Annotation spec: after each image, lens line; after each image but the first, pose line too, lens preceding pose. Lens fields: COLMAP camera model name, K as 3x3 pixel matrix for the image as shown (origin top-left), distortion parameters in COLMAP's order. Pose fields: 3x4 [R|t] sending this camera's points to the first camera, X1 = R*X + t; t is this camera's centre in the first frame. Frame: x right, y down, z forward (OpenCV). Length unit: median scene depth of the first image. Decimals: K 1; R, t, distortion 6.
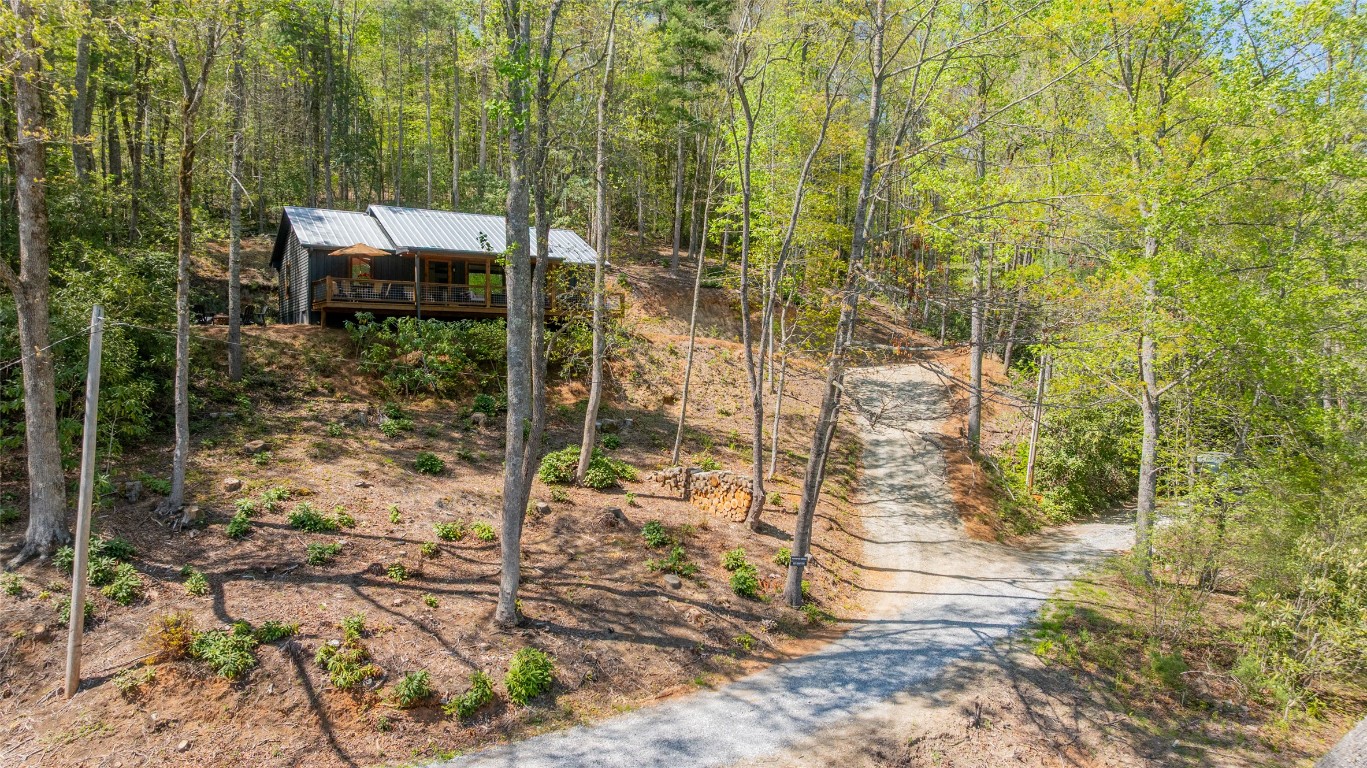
lens RADIAL K [[954.5, 0, 691.3], [0, 954.5, 388.7], [0, 0, 1]] dist [-0.011542, -0.006448]
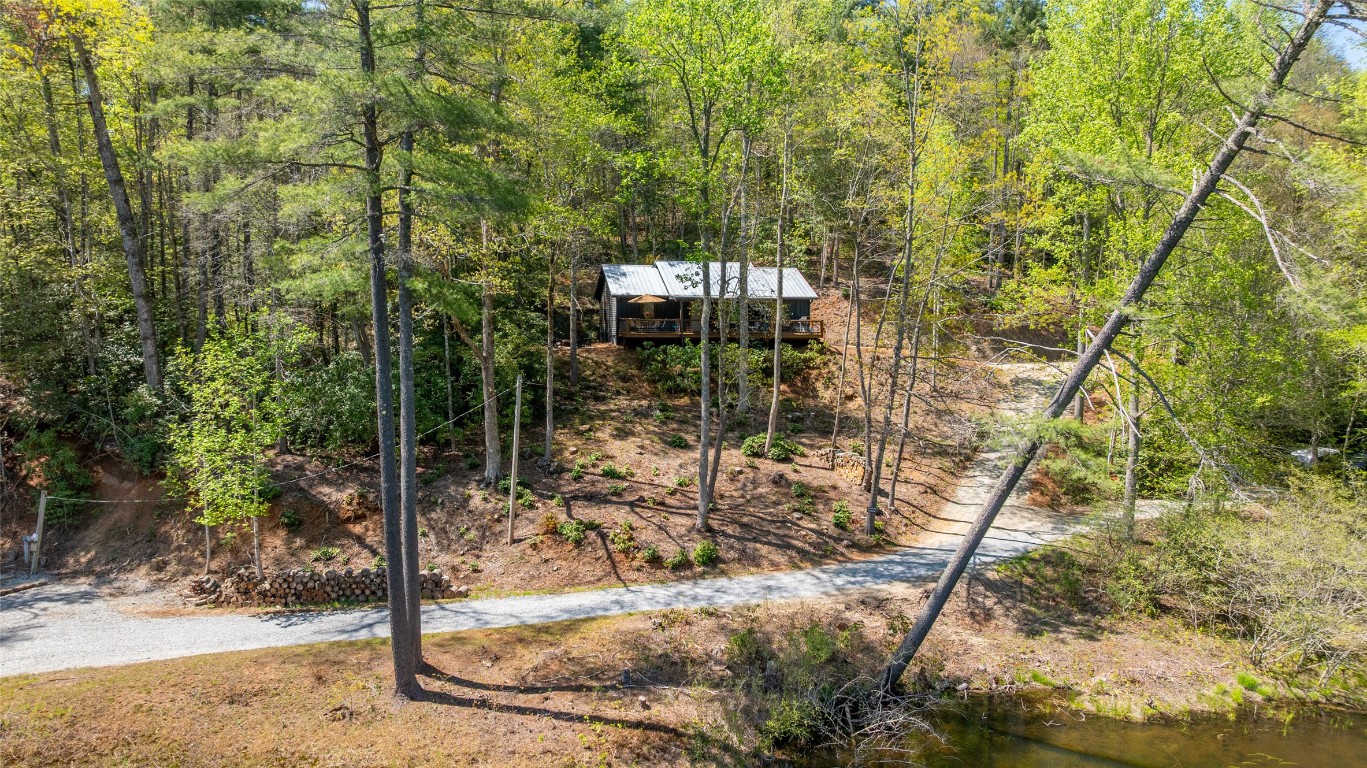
lens RADIAL K [[954.5, 0, 691.3], [0, 954.5, 388.7], [0, 0, 1]] dist [-0.011542, -0.006448]
pose [[0.949166, 0.022433, -0.313976, 0.336049], [-0.006239, 0.998602, 0.052488, -0.125843], [0.314714, -0.047861, 0.947979, -0.726792]]
